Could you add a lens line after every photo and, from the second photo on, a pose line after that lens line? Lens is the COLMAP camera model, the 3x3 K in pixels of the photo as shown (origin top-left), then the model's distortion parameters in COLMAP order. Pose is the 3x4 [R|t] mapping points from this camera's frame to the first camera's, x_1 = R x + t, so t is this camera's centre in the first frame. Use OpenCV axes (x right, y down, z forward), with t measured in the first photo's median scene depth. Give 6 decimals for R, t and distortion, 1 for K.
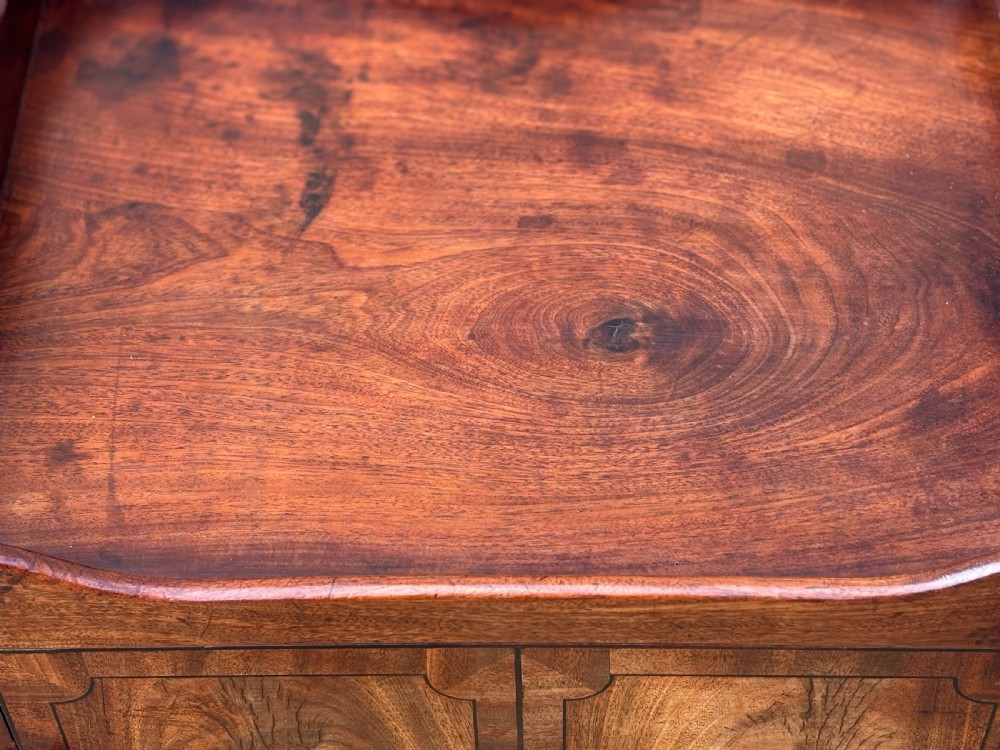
lens RADIAL K [[2033.6, 0, 513.2], [0, 2033.6, 342.0], [0, 0, 1]] dist [0.169272, 0.000000]
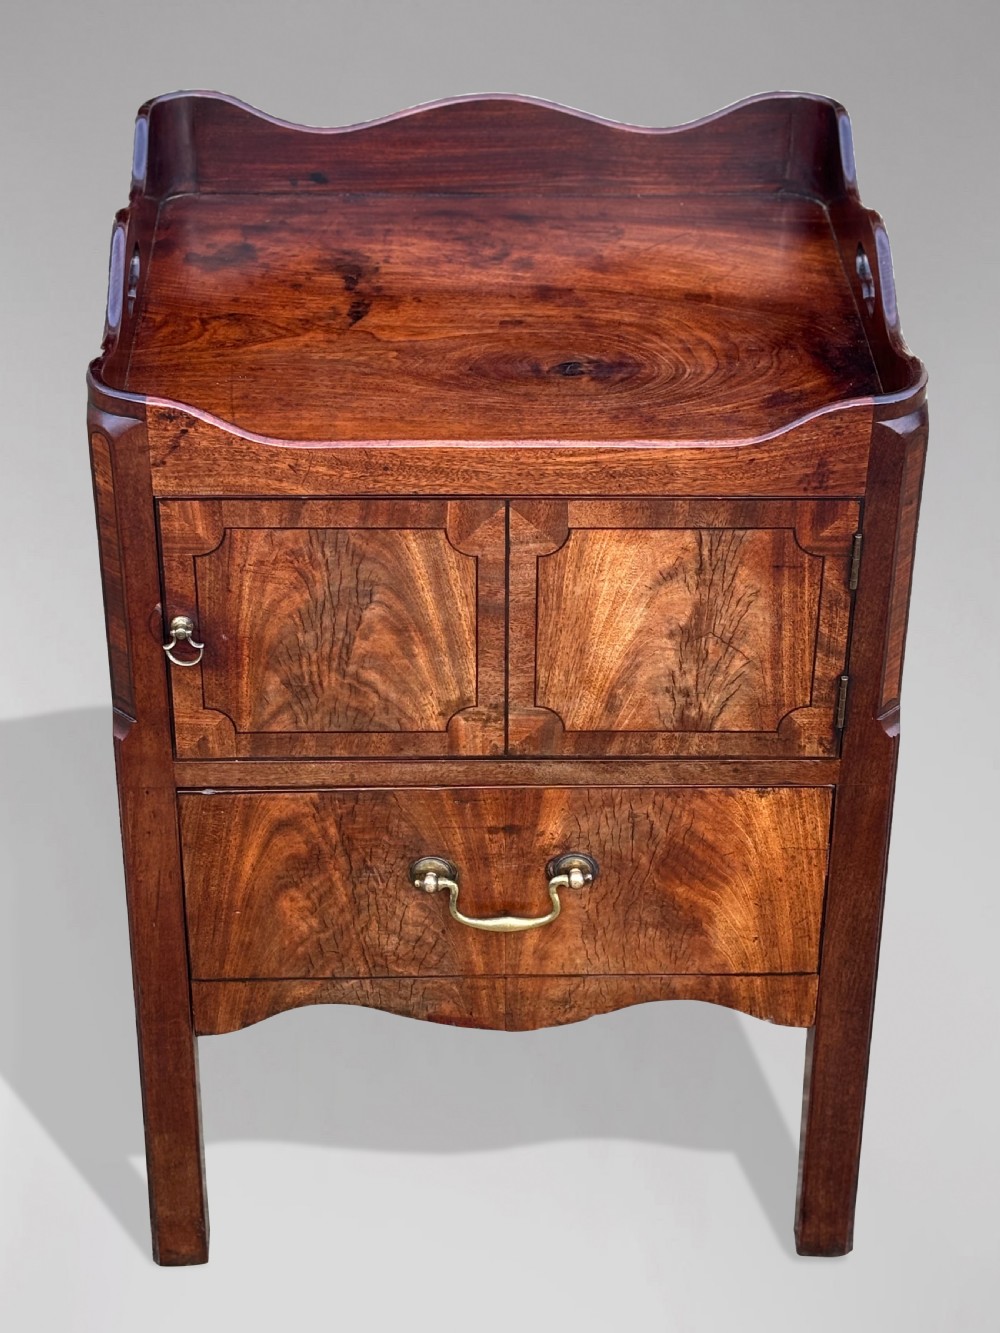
lens RADIAL K [[2710.8, 0, 499.7], [0, 2710.8, 670.8], [0, 0, 1]] dist [0.169272, 0.000000]
pose [[0.999431, 0.005069, 0.033349, -0.066363], [0.004946, 0.955940, -0.293519, 0.815242], [-0.033368, 0.293517, 0.955371, -0.845075]]
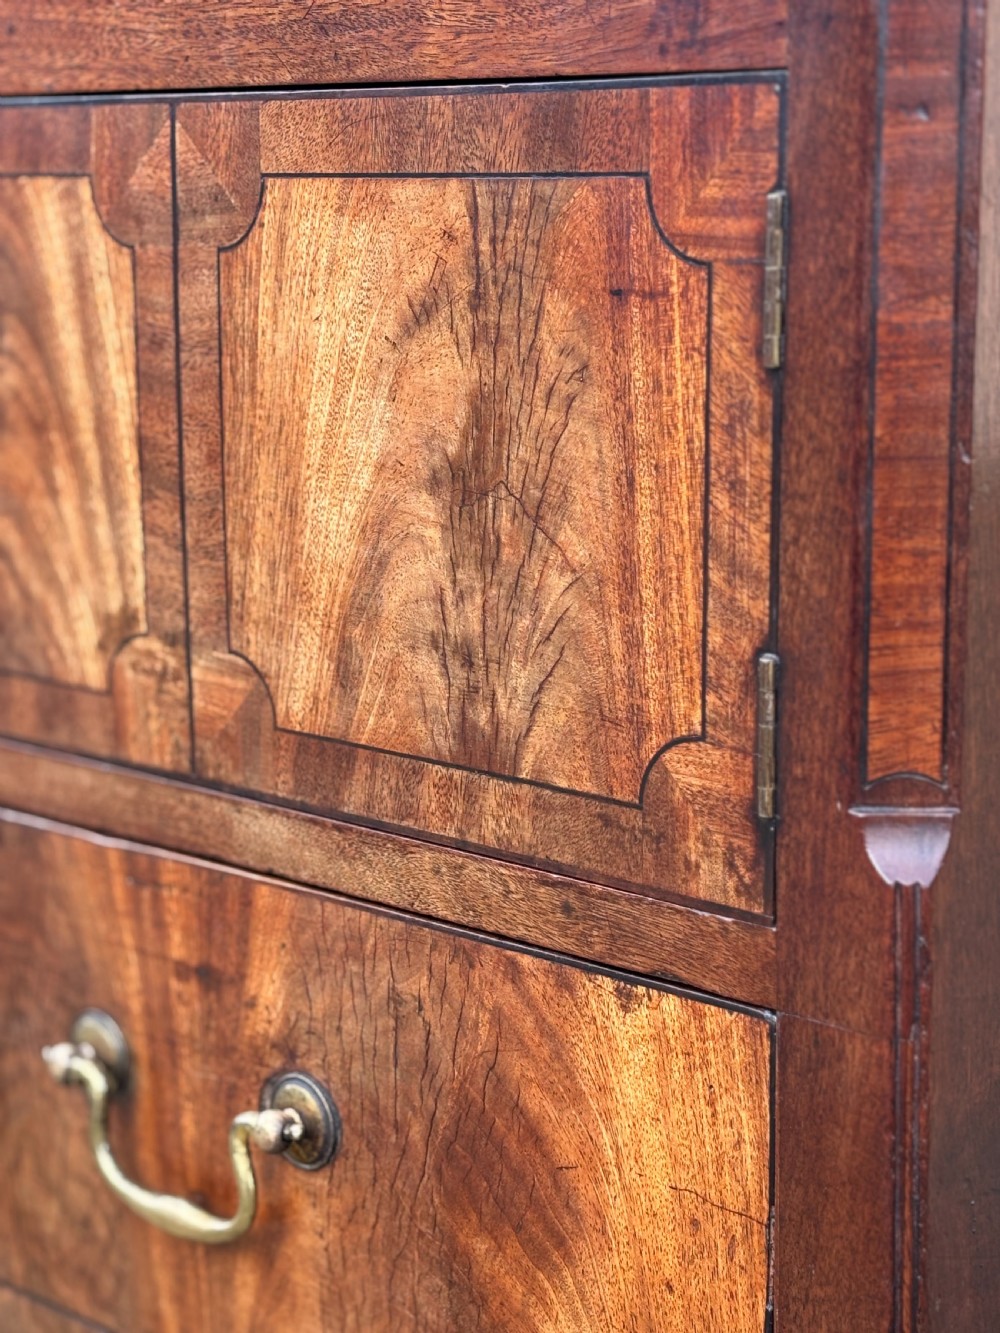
lens RADIAL K [[2710.8, 0, 502.1], [0, 2710.8, 677.3], [0, 0, 1]] dist [0.169272, 0.000000]
pose [[0.713882, 0.135706, -0.686991, 0.697625], [-0.540067, 0.731182, -0.416773, 0.579556], [0.445757, 0.668548, 0.595268, 0.592741]]
